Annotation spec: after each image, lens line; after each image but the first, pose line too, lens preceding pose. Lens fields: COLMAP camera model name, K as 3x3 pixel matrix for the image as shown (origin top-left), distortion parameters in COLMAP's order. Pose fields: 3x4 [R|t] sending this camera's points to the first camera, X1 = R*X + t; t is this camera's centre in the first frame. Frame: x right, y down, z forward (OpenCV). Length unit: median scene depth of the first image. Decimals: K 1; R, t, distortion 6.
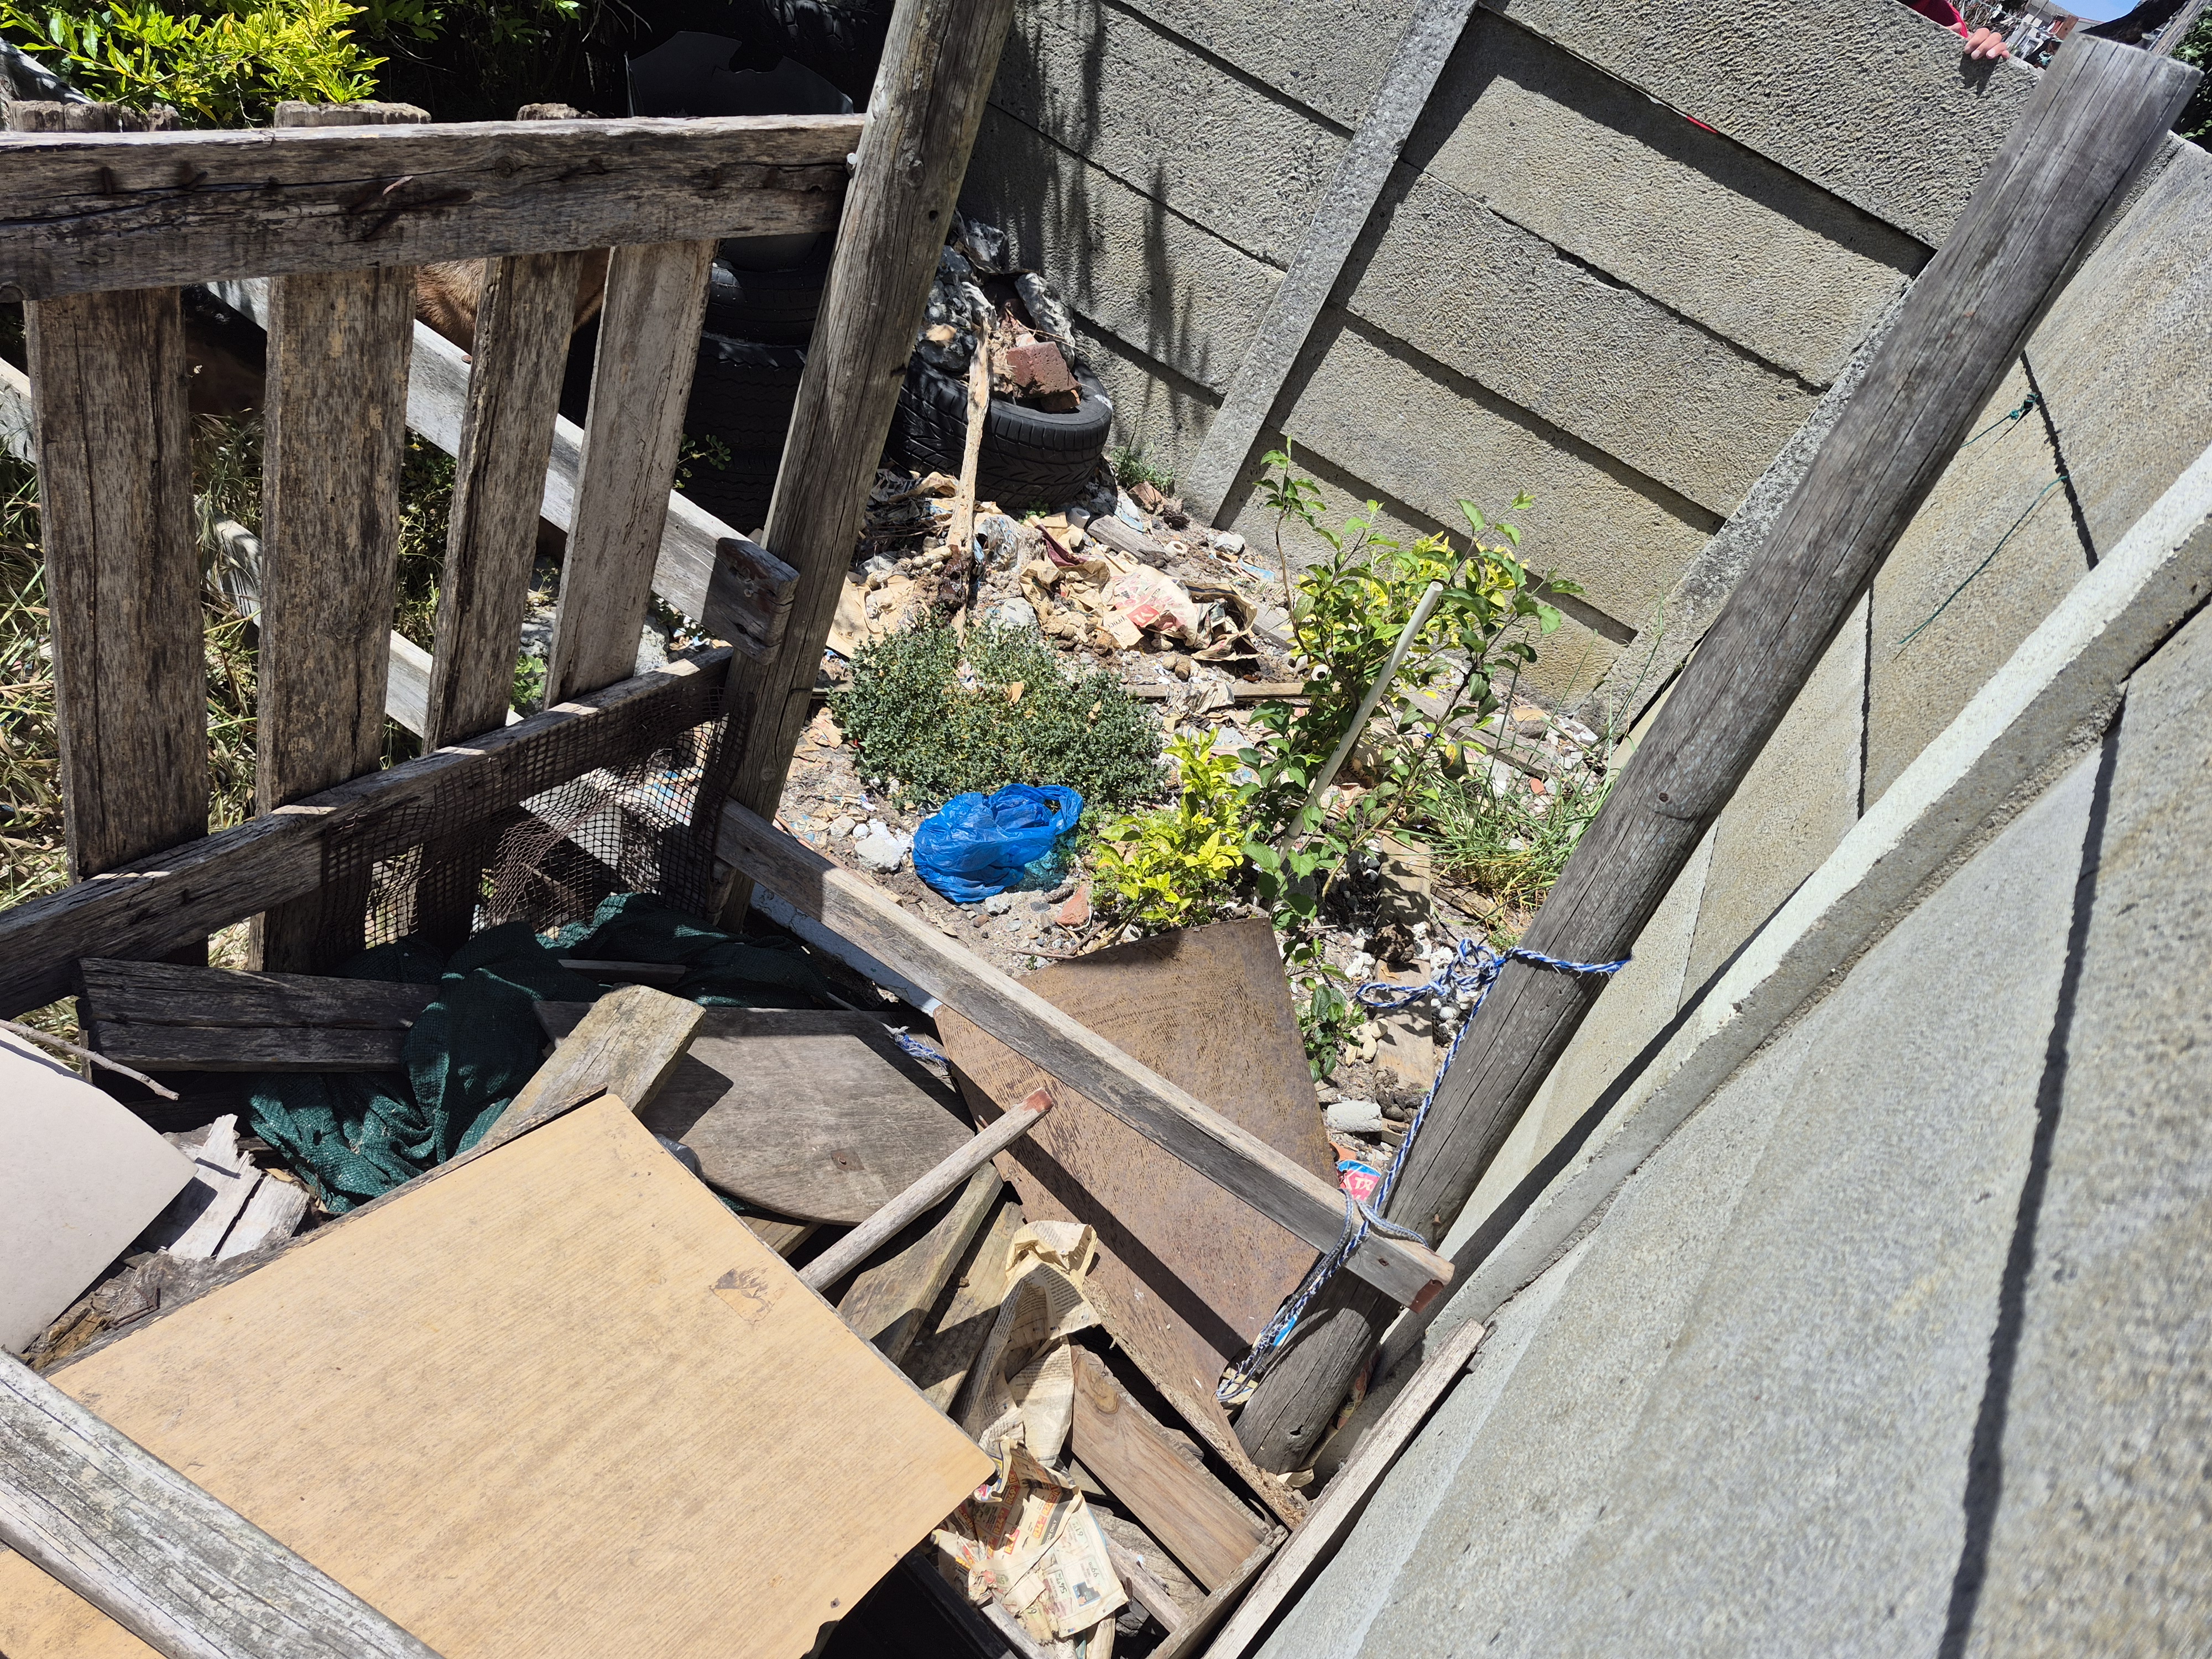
lens RADIAL K [[1551.0, 0, 1118.4], [0, 1551.0, 806.9], [0, 0, 1]] dist [0.067487, -0.067064]
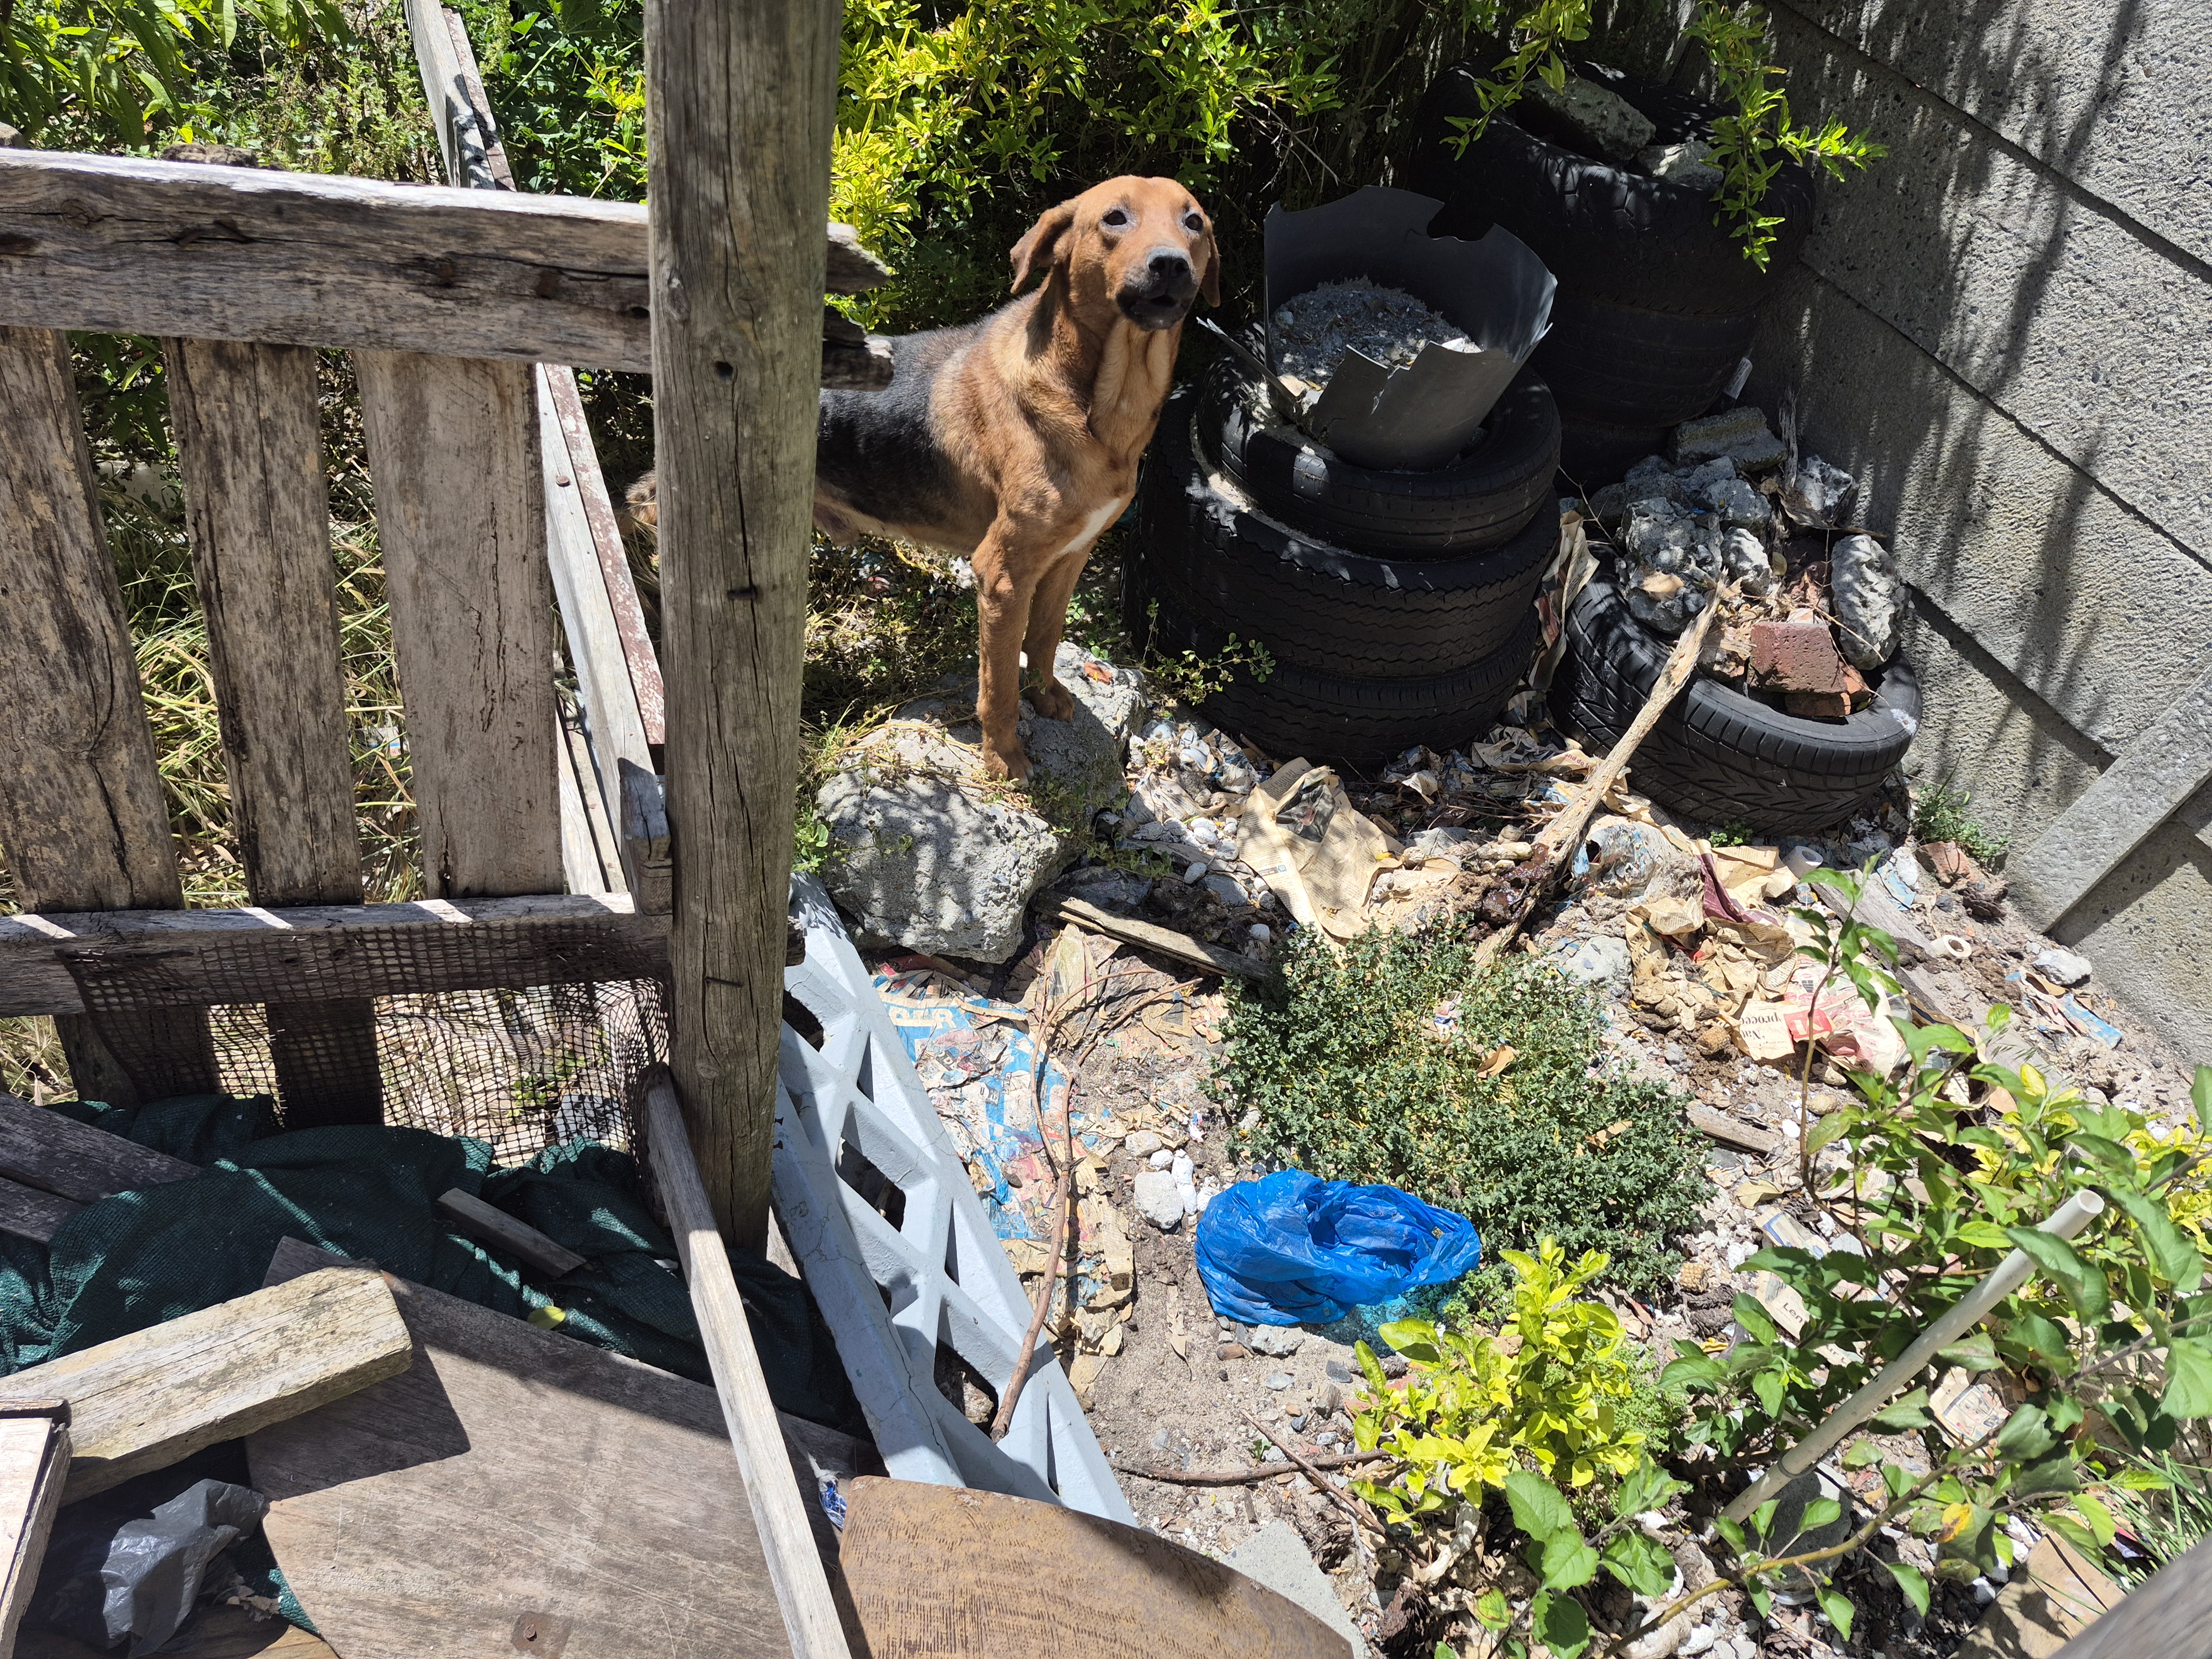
lens RADIAL K [[1551.0, 0, 1070.0], [0, 1551.0, 782.6], [0, 0, 1]] dist [0.067487, -0.067064]
pose [[0.751208, 0.284333, -0.595686, 0.149584], [-0.355768, 0.934571, -0.002562, -0.102185], [0.555982, 0.213851, 0.803213, 0.229922]]
